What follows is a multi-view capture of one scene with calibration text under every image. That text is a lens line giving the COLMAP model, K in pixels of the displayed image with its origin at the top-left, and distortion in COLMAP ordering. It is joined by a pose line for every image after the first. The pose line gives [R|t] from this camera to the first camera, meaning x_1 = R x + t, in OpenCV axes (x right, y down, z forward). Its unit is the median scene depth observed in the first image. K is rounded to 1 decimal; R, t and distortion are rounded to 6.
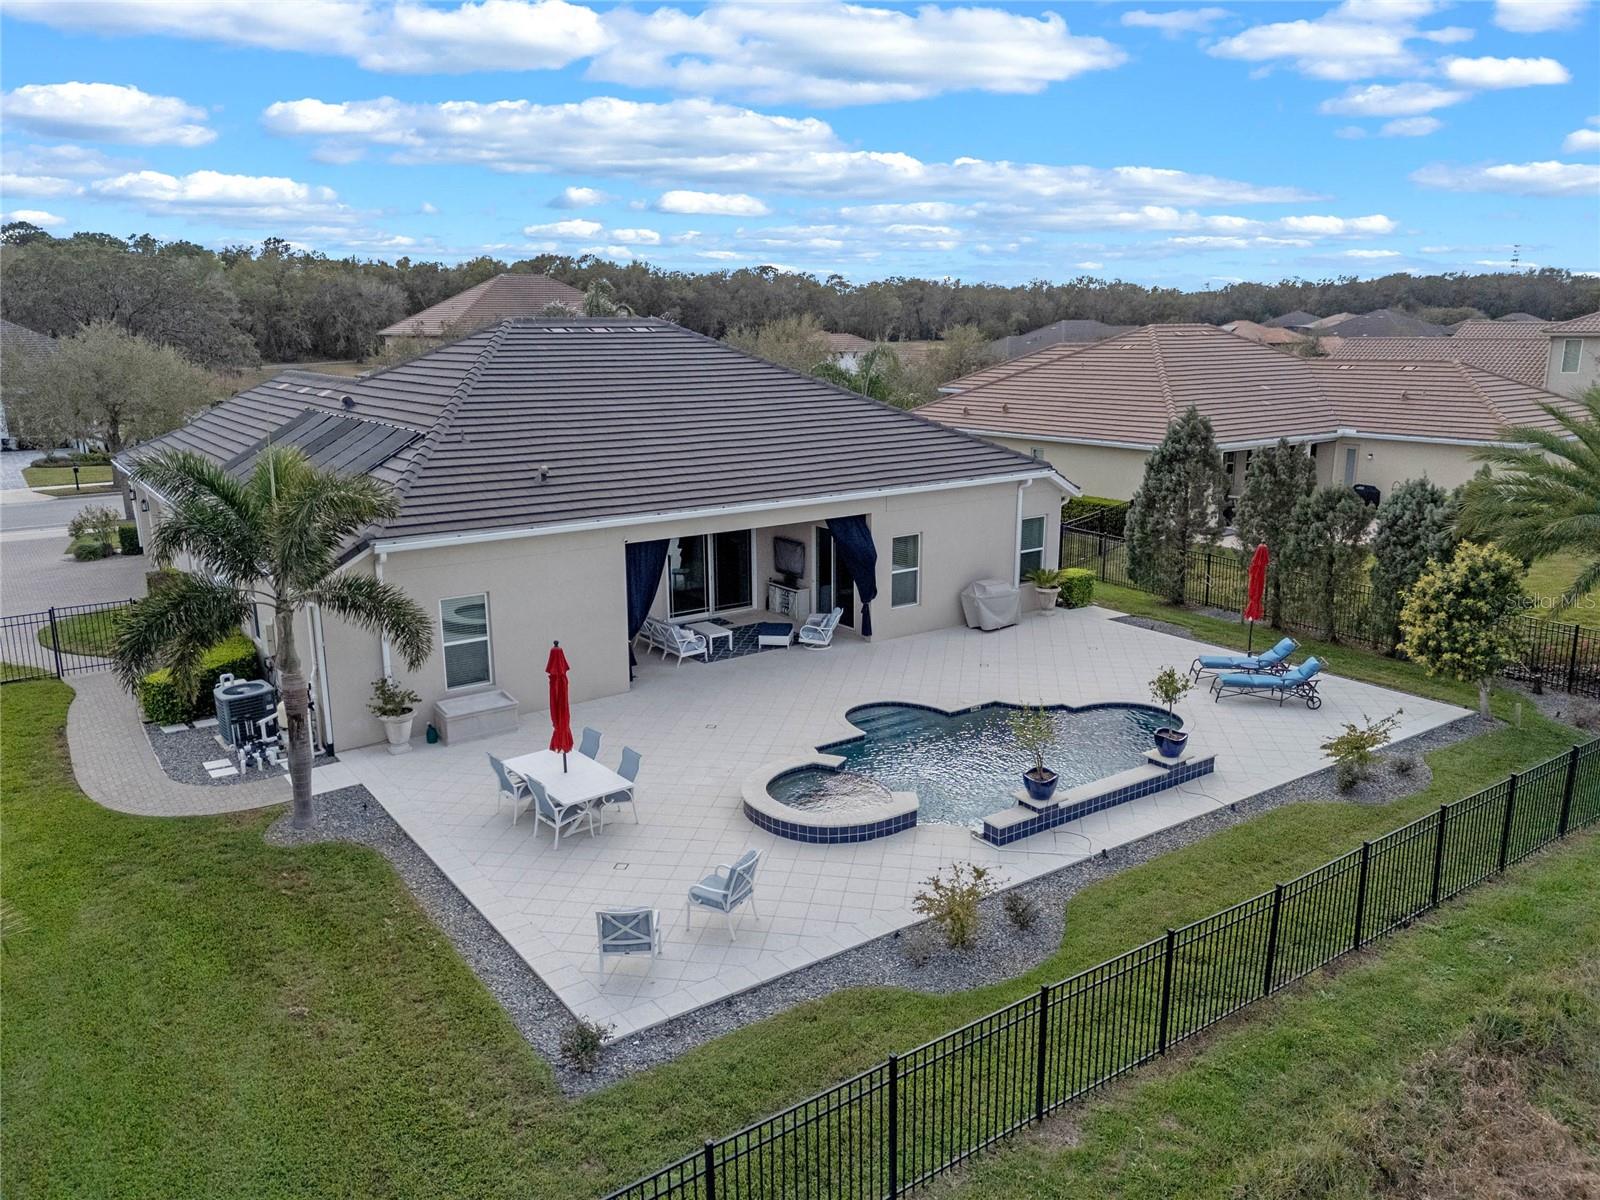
lens RADIAL K [[1162.0, 0, 798.4], [0, 1162.0, 605.3], [0, 0, 1]] dist [0.086345, -0.089948]
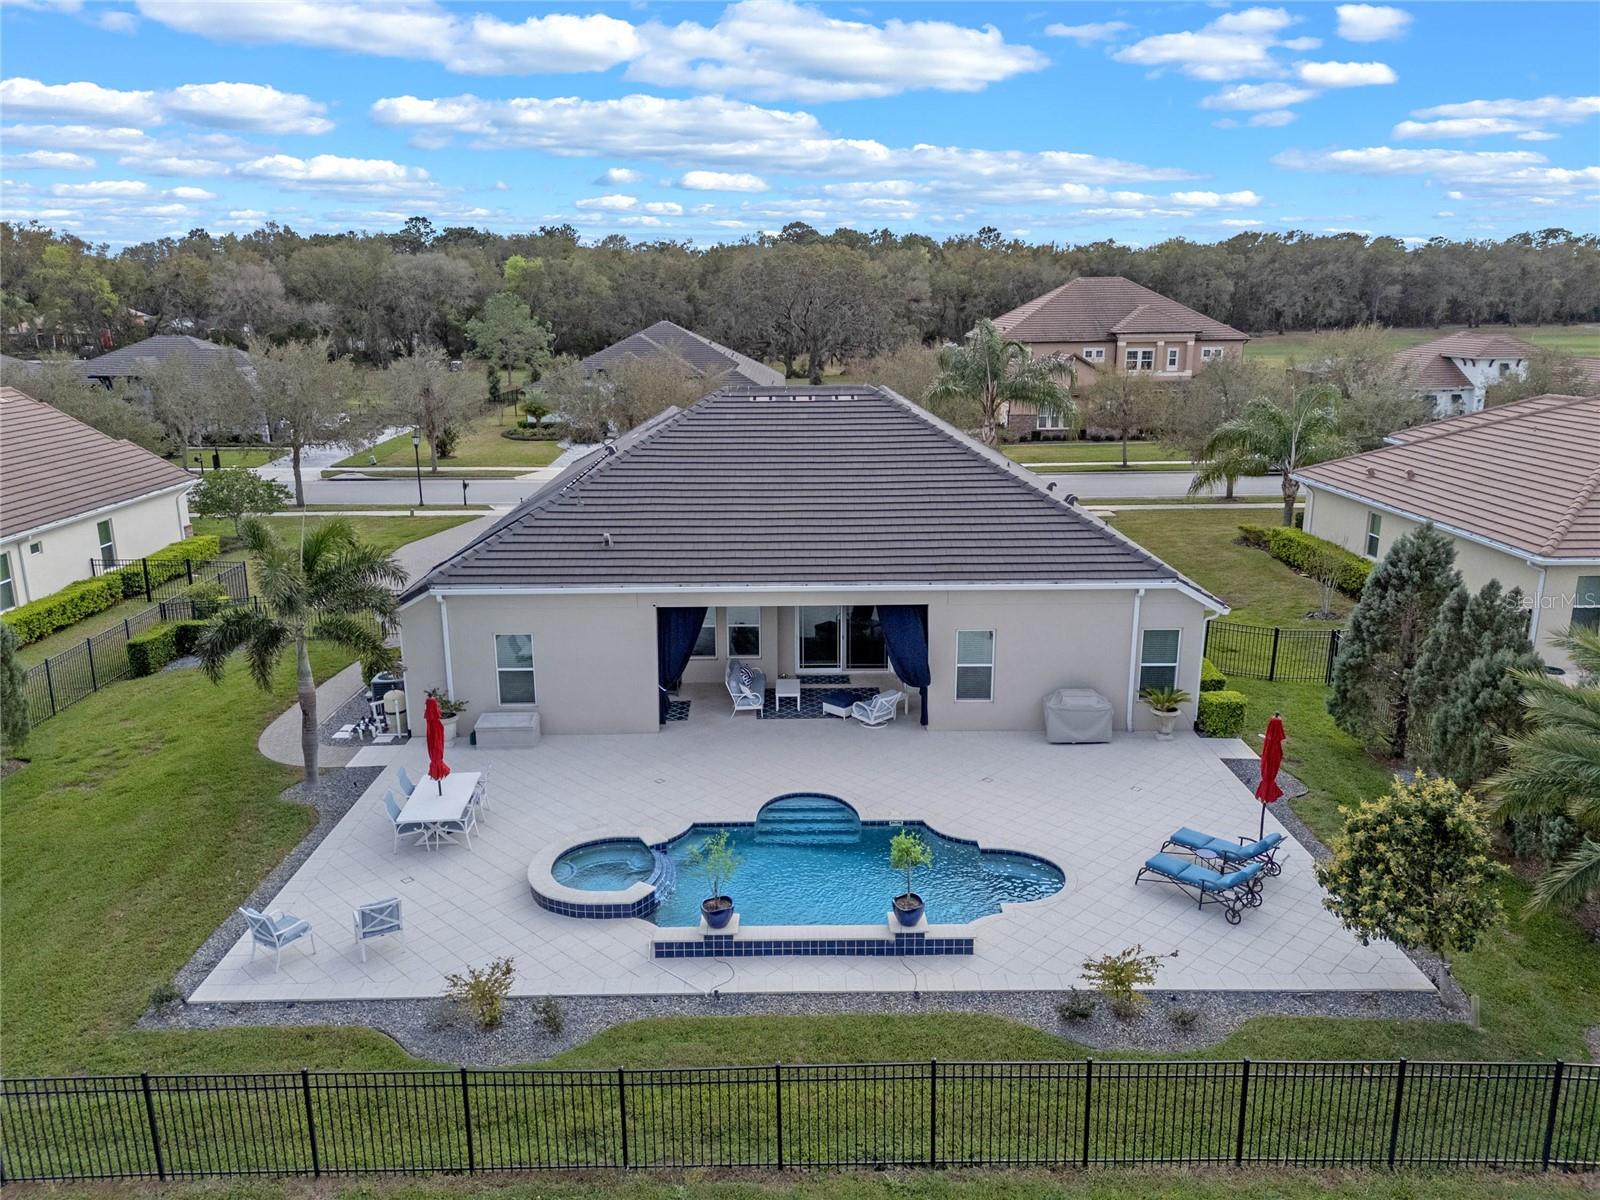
lens RADIAL K [[1162.0, 0, 798.4], [0, 1162.0, 605.3], [0, 0, 1]] dist [0.086345, -0.089948]
pose [[0.822645, 0.147320, -0.549137, 0.605560], [-0.133724, 0.988887, 0.064967, -0.149982], [0.552606, 0.019988, 0.833203, 0.116575]]
